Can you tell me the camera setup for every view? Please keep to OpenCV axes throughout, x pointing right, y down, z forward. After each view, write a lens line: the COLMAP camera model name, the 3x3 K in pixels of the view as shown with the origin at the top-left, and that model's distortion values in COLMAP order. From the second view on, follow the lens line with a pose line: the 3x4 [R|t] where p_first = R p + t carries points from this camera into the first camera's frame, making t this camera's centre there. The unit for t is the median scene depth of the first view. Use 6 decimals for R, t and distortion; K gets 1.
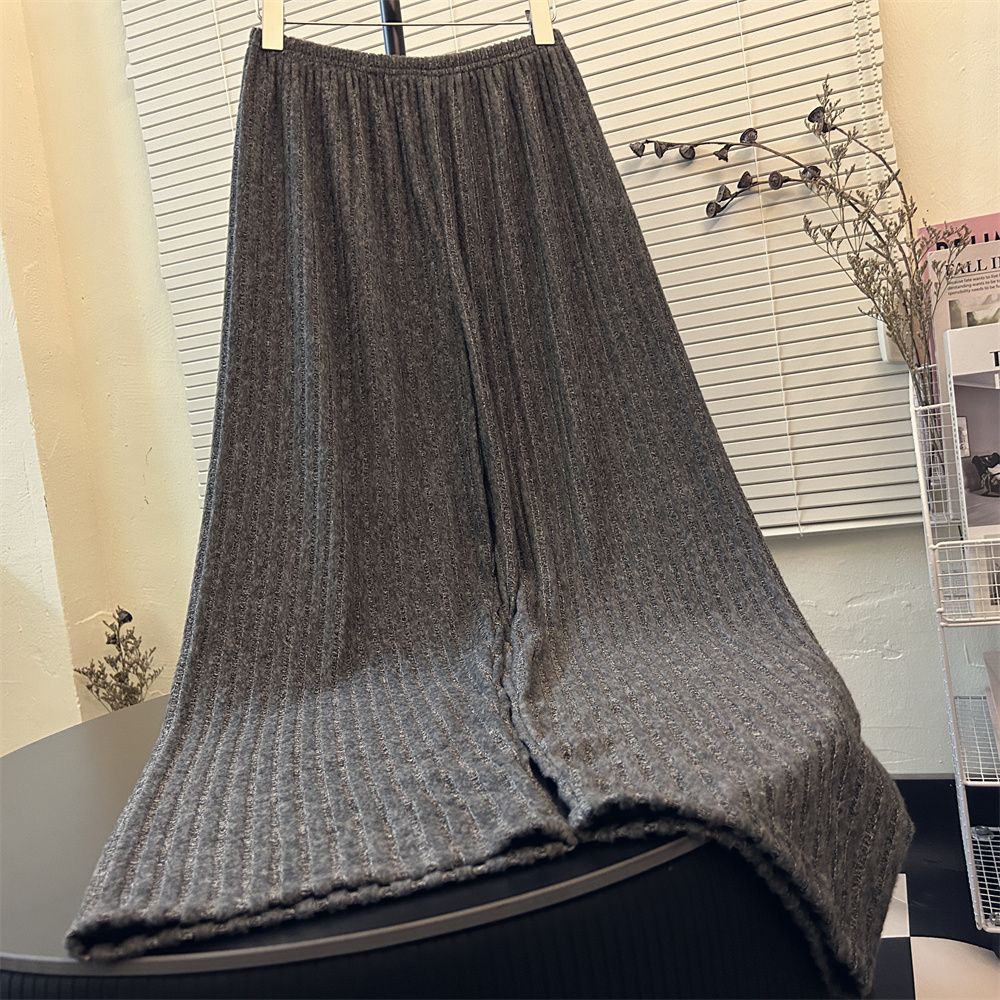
lens RADIAL K [[1012.4, 0, 494.3], [0, 1012.4, 502.0], [0, 0, 1]] dist [0.133420, -0.343532]
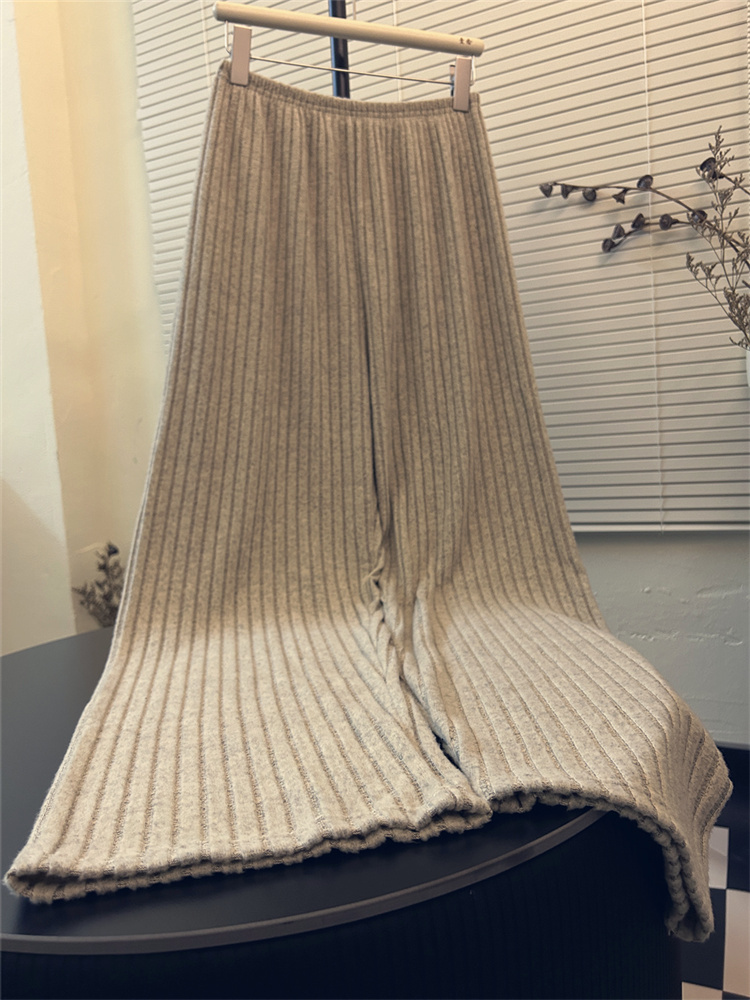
lens RADIAL K [[761.9, 0, 366.1], [0, 761.9, 497.8], [0, 0, 1]] dist [0.075440, -0.139441]
pose [[0.993339, 0.075197, -0.087307, 0.046895], [-0.071988, 0.996629, 0.039347, -0.019940], [0.089971, -0.032800, 0.995404, 0.122826]]
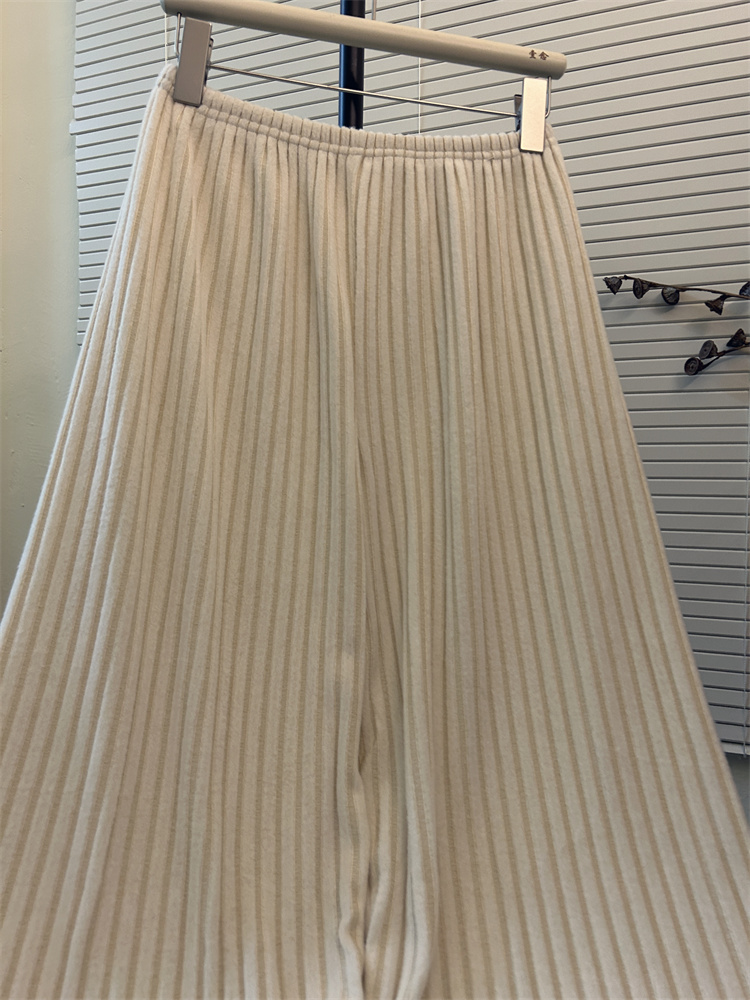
lens RADIAL K [[756.5, 0, 374.3], [0, 756.5, 497.2], [0, 0, 1]] dist [0.083138, -0.142437]
pose [[0.990381, 0.137964, -0.010538, -0.033043], [-0.138090, 0.990342, -0.012374, -0.156983], [0.008729, 0.013710, 0.999868, 0.427405]]
